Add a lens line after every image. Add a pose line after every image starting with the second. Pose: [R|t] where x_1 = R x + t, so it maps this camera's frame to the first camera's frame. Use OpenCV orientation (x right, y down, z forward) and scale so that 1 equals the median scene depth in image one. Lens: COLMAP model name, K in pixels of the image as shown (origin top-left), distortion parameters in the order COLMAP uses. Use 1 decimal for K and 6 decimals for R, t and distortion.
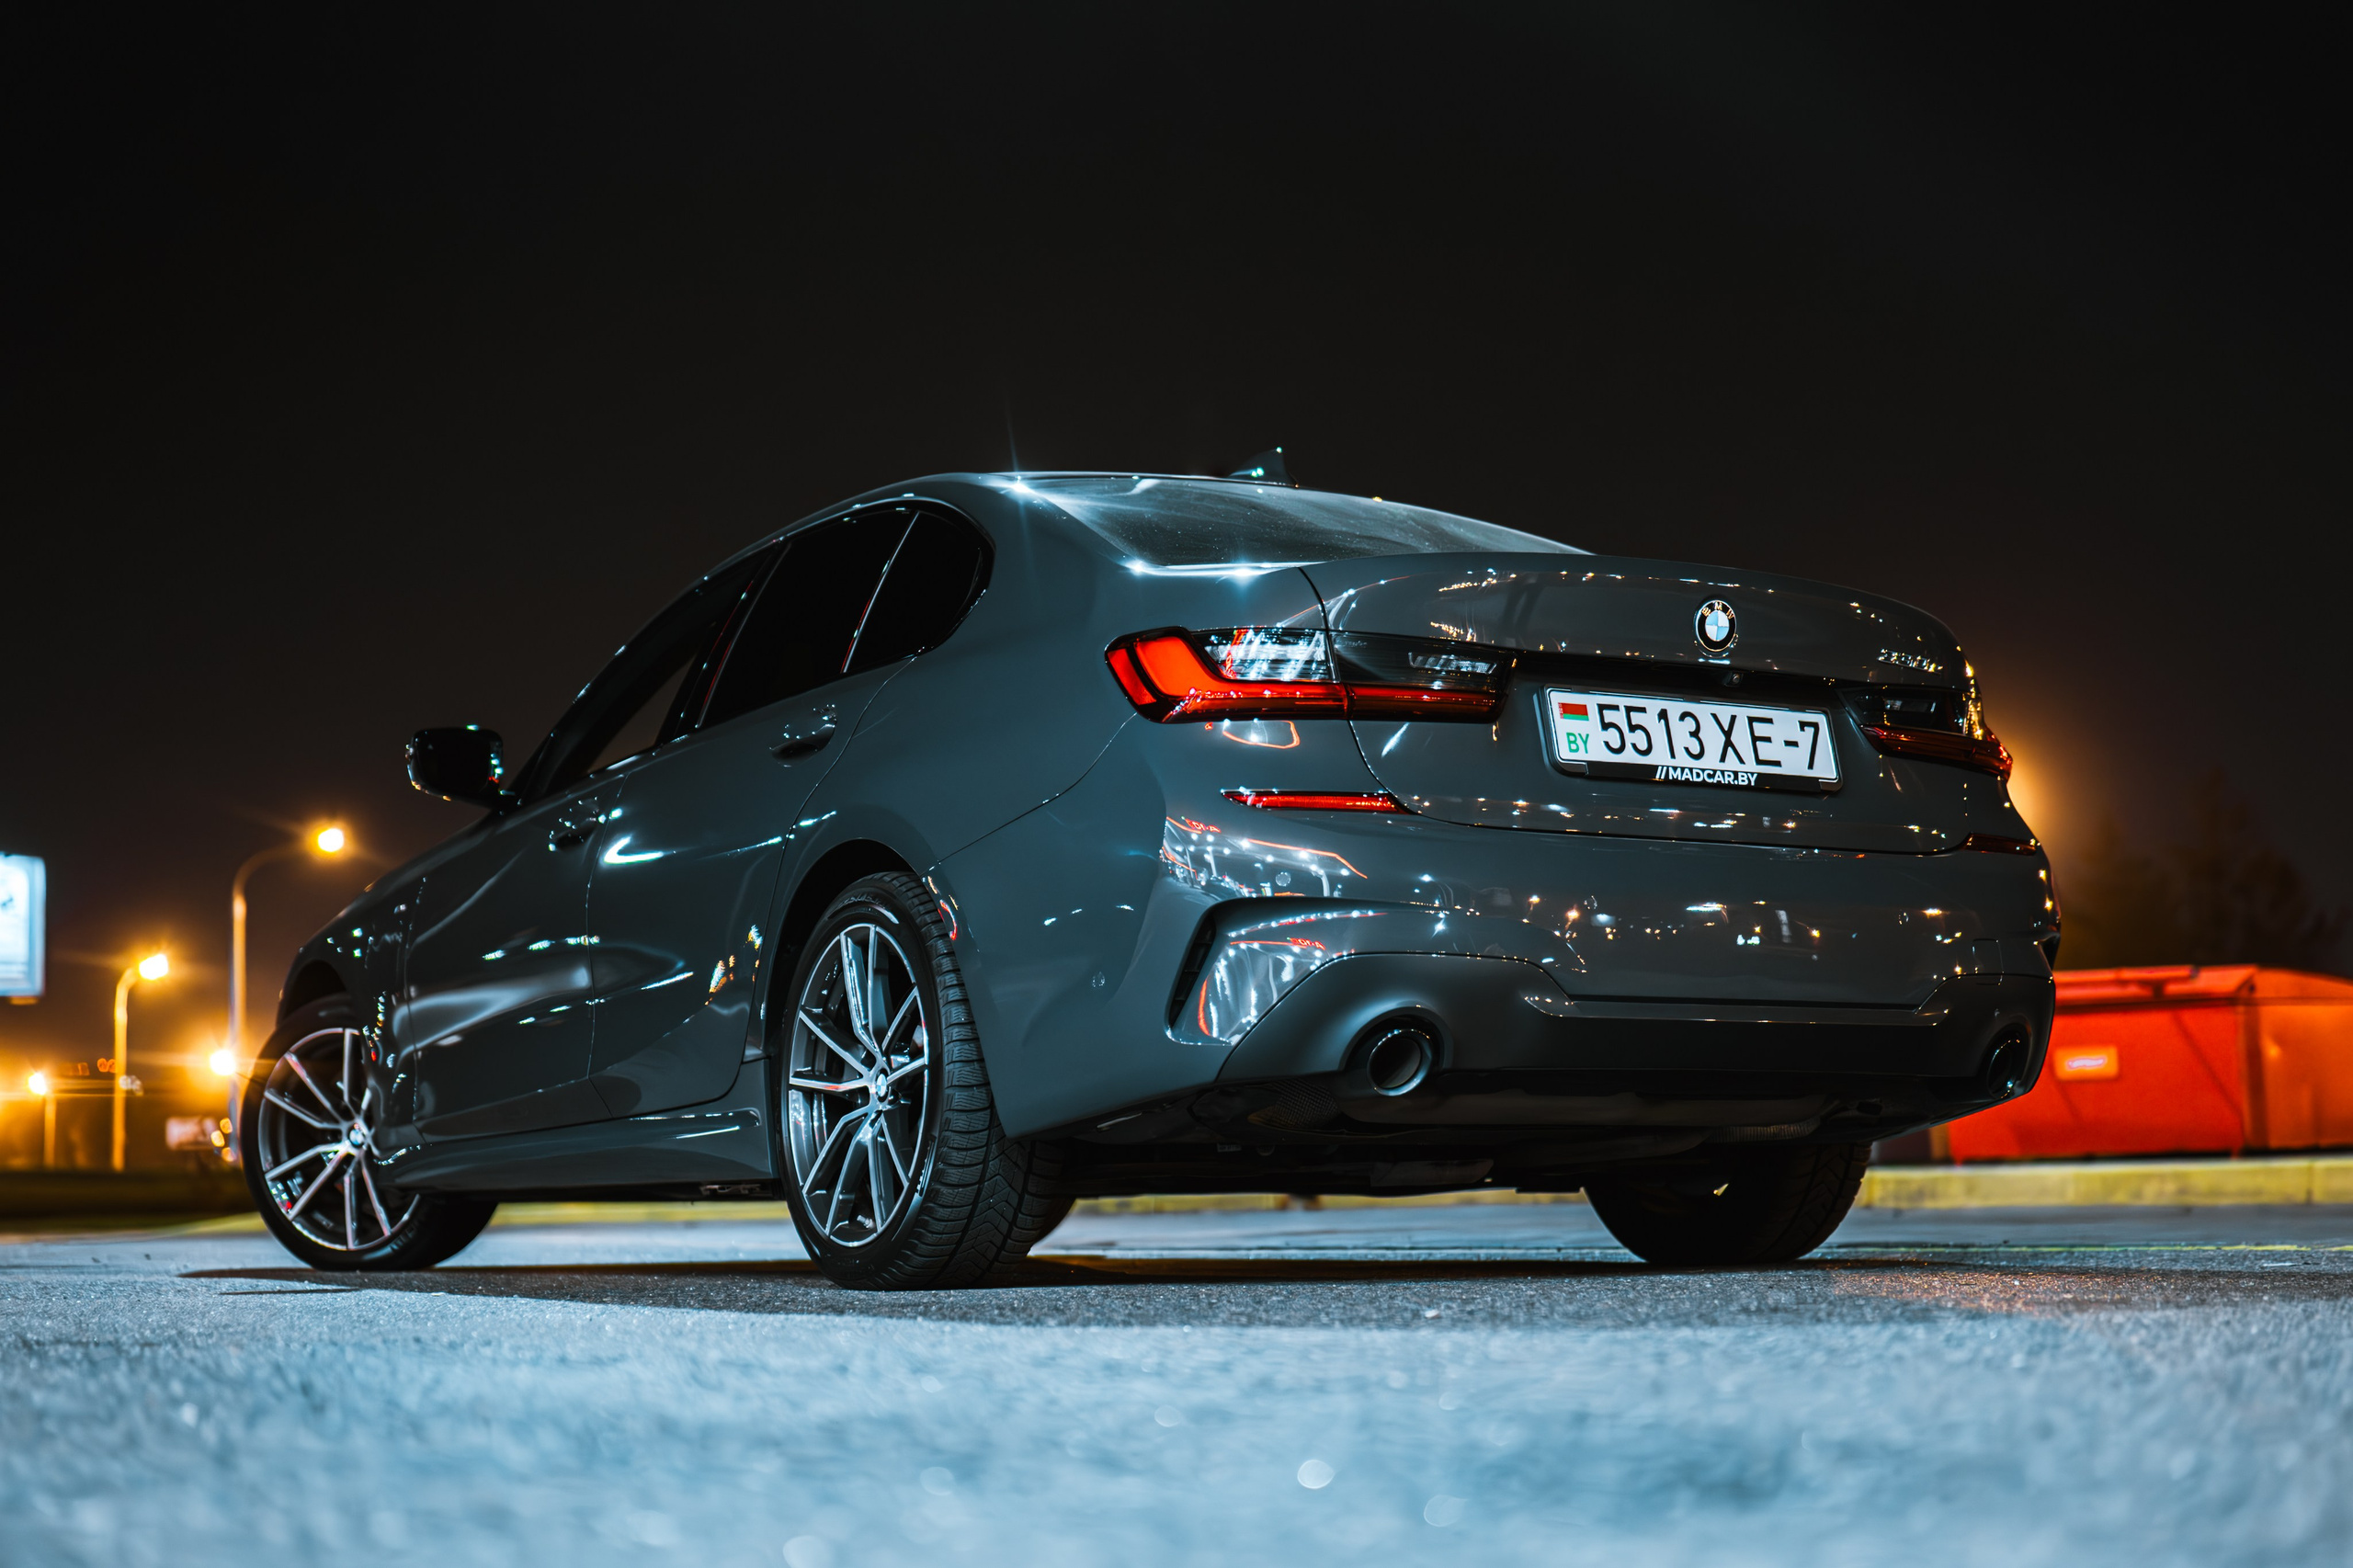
lens RADIAL K [[3451.9, 0, 1183.5], [0, 3451.9, 762.4], [0, 0, 1]] dist [0.017818, 0.000000]
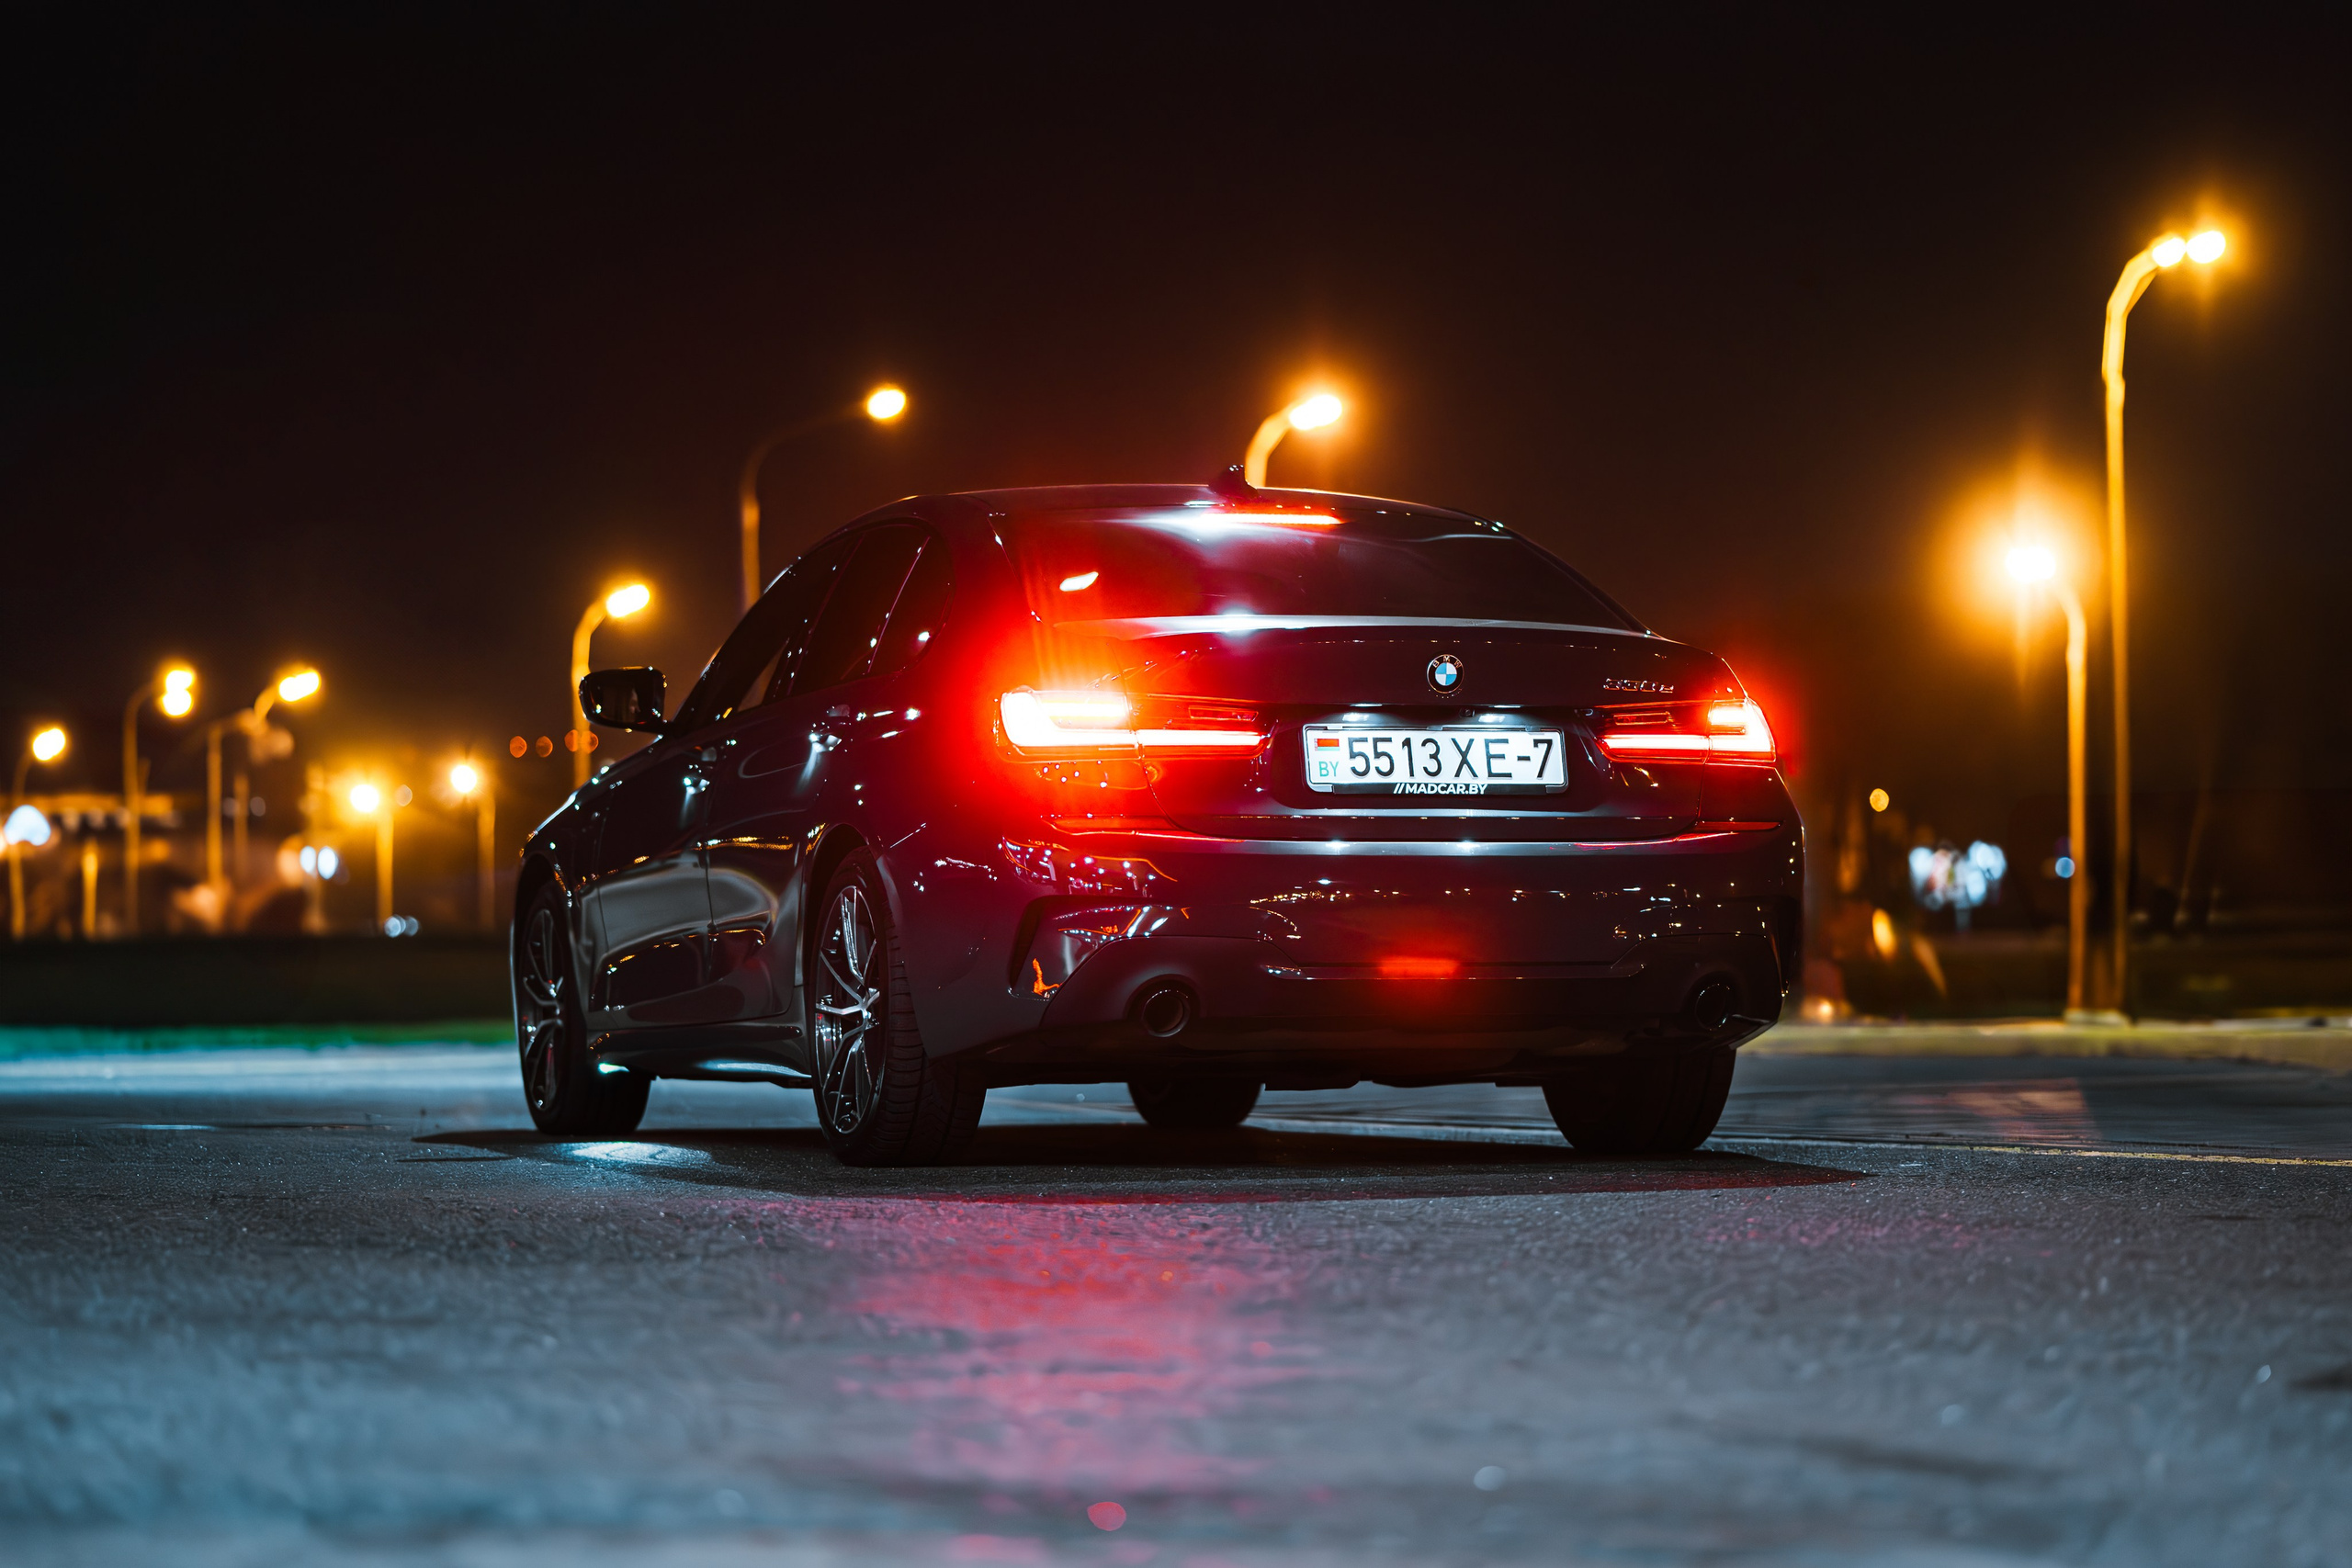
lens RADIAL K [[6028.6, 0, 1188.5], [0, 6028.6, 799.6], [0, 0, 1]] dist [1.062634, 0.000000]
pose [[0.979288, -0.001583, -0.202466, 0.519381], [0.021825, 0.994969, 0.097782, -0.217190], [0.201293, -0.100176, 0.974395, -1.246863]]
